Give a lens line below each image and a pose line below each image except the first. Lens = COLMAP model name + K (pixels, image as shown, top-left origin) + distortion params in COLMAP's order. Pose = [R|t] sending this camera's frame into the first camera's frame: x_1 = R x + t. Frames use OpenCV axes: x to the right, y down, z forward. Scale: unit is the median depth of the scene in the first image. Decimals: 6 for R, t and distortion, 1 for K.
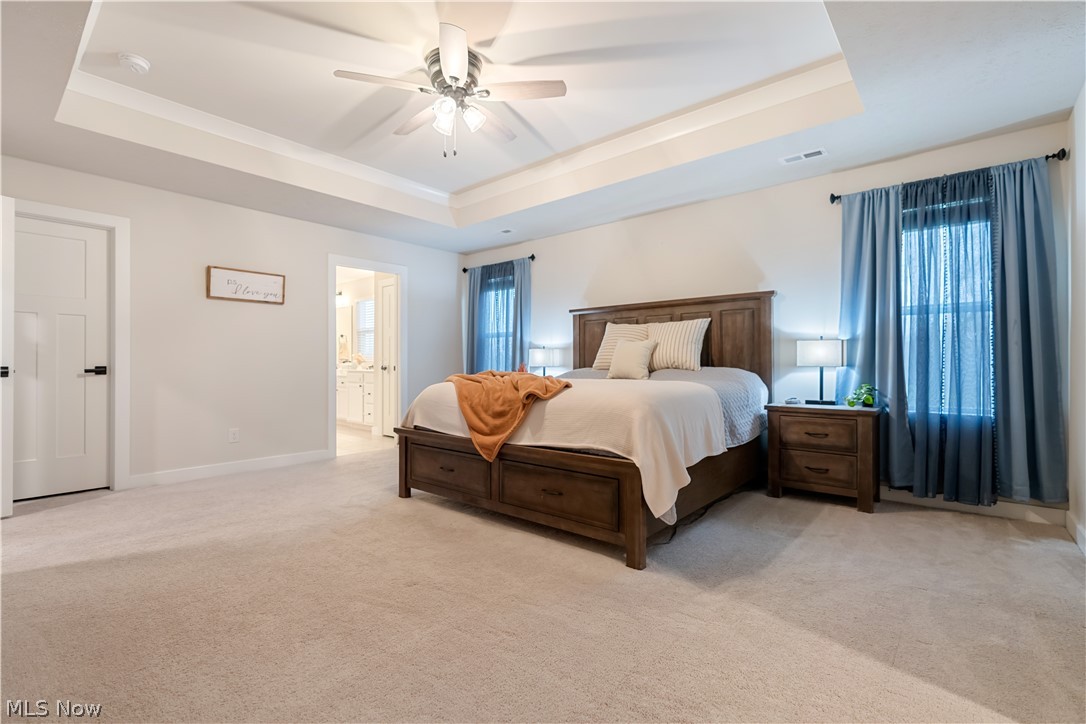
lens RADIAL K [[498.2, 0, 542.1], [0, 498.2, 362.8], [0, 0, 1]] dist [-0.005218, 0.002279]
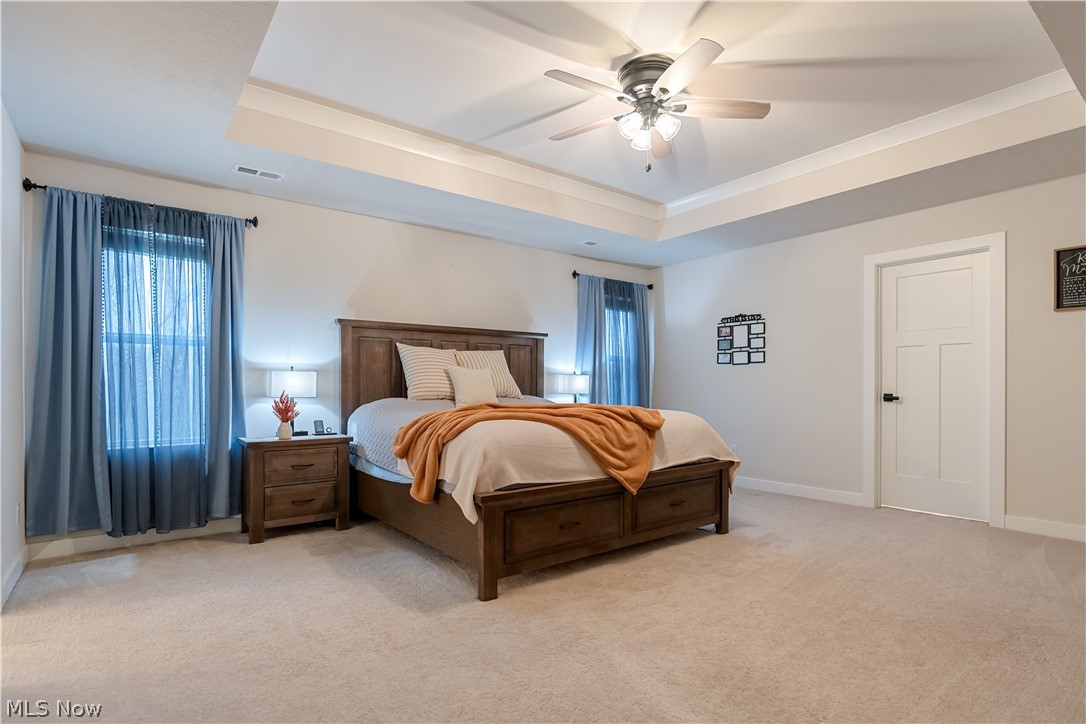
lens RADIAL K [[558.7, 0, 560.2], [0, 558.7, 390.7], [0, 0, 1]] dist [-0.006487, -0.001218]
pose [[0.177677, -0.000357, 0.984089, -0.874468], [-0.001447, 0.999999, 0.000624, -0.003681], [-0.984088, -0.001535, 0.177676, 0.690469]]
